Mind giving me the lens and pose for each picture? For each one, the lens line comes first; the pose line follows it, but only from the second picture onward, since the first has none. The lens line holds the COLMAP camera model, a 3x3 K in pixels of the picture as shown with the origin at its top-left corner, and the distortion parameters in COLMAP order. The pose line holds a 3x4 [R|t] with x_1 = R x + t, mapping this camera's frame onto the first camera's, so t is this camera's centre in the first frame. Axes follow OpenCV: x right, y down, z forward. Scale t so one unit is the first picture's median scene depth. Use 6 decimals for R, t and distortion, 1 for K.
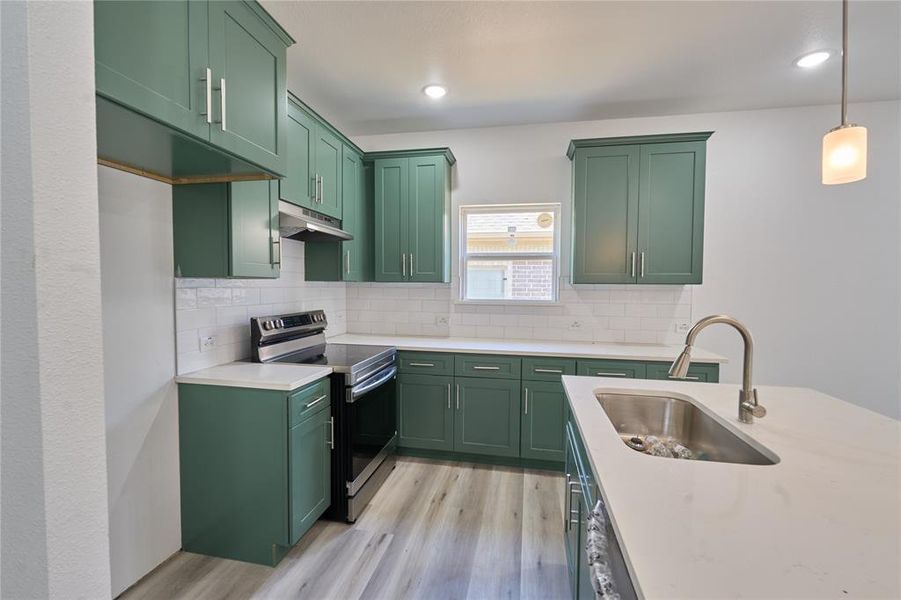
lens RADIAL K [[393.6, 0, 449.6], [0, 393.6, 301.2], [0, 0, 1]] dist [-0.006283, 0.000055]
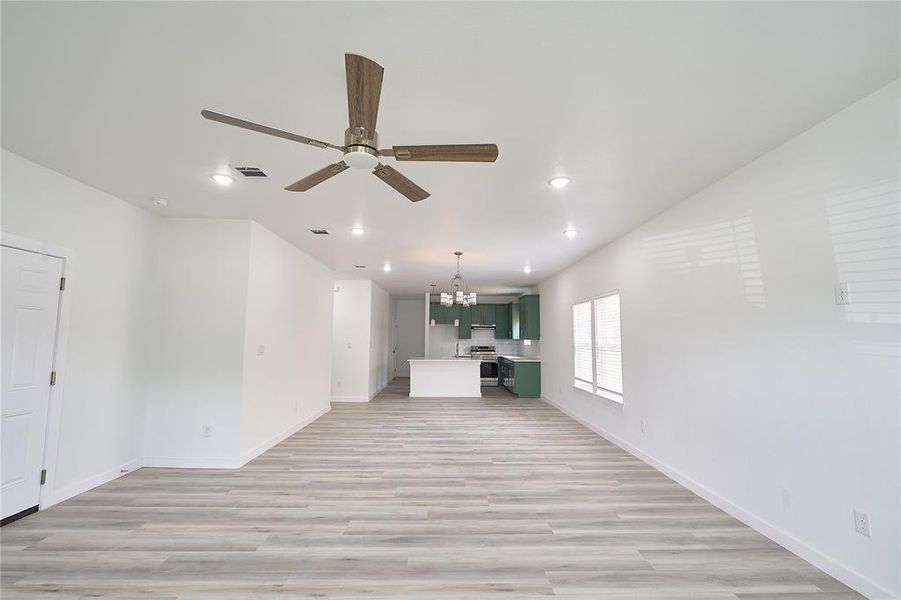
lens RADIAL K [[391.8, 0, 452.4], [0, 391.8, 296.8], [0, 0, 1]] dist [-0.006875, 0.000578]
pose [[0.227299, -0.107564, -0.967866, 3.768200], [-0.045801, 0.991600, -0.120958, 0.027738], [0.972747, 0.071823, 0.220463, -0.368582]]
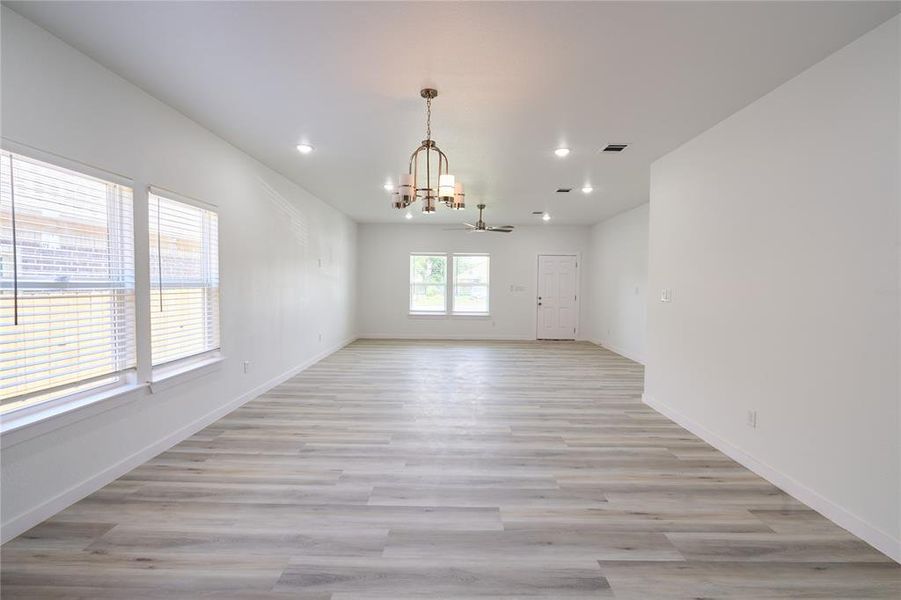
lens RADIAL K [[393.6, 0, 451.9], [0, 393.6, 302.5], [0, 0, 1]] dist [-0.006283, 0.000055]
pose [[-0.199190, -0.054778, 0.978429, 0.687578], [0.024879, 0.997832, 0.060929, -0.004866], [-0.979645, 0.036479, -0.197396, 0.287076]]
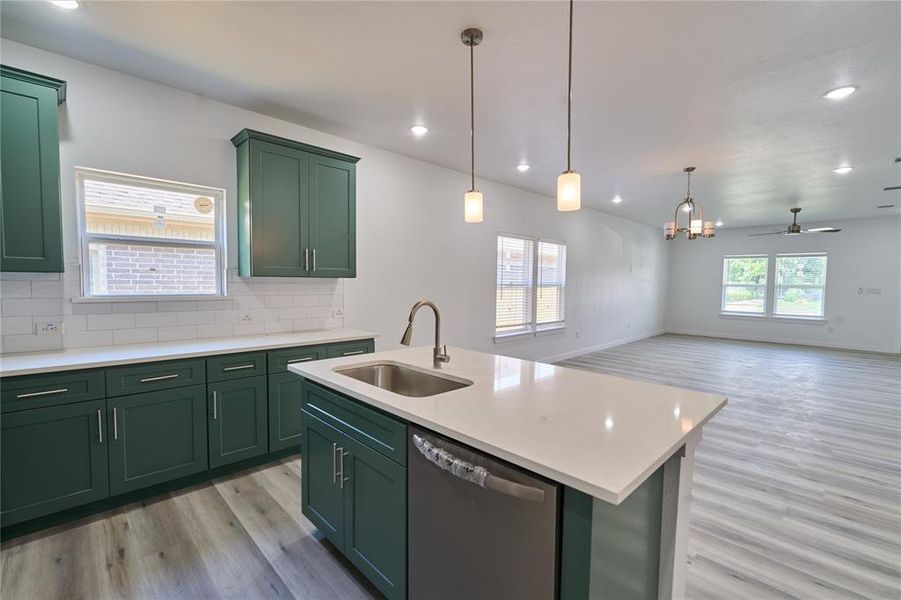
lens RADIAL K [[393.6, 0, 450.6], [0, 393.6, 302.5], [0, 0, 1]] dist [-0.006283, 0.000055]
pose [[0.556862, -0.044094, 0.829434, -0.236321], [0.023851, 0.999027, 0.037097, -0.003744], [-0.830263, -0.000875, 0.557372, 0.039300]]
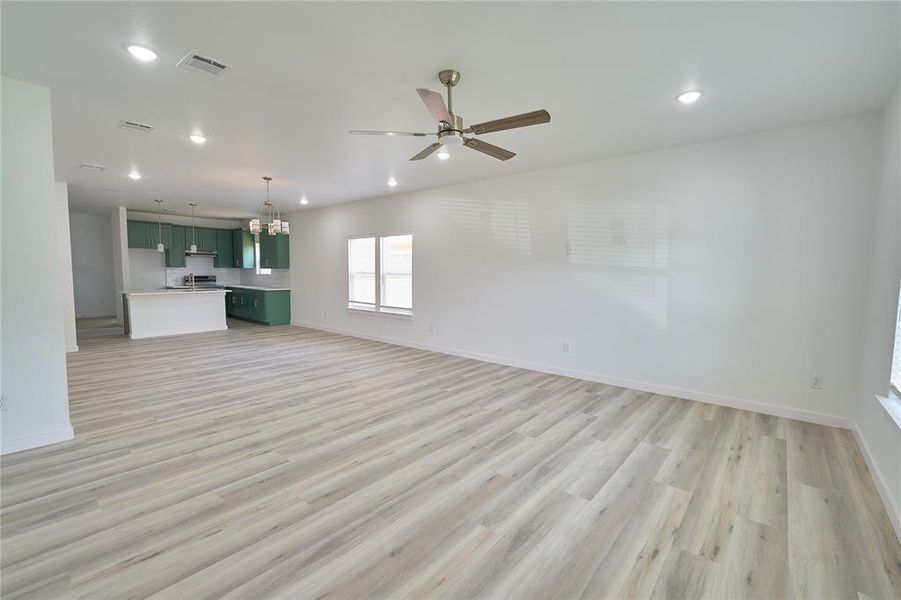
lens RADIAL K [[393.6, 0, 449.3], [0, 393.6, 297.9], [0, 0, 1]] dist [-0.006283, 0.000055]
pose [[0.879099, 0.037142, -0.475190, 3.547970], [-0.025282, 0.999189, 0.031327, 0.065085], [0.475968, -0.015526, 0.879325, -1.248510]]
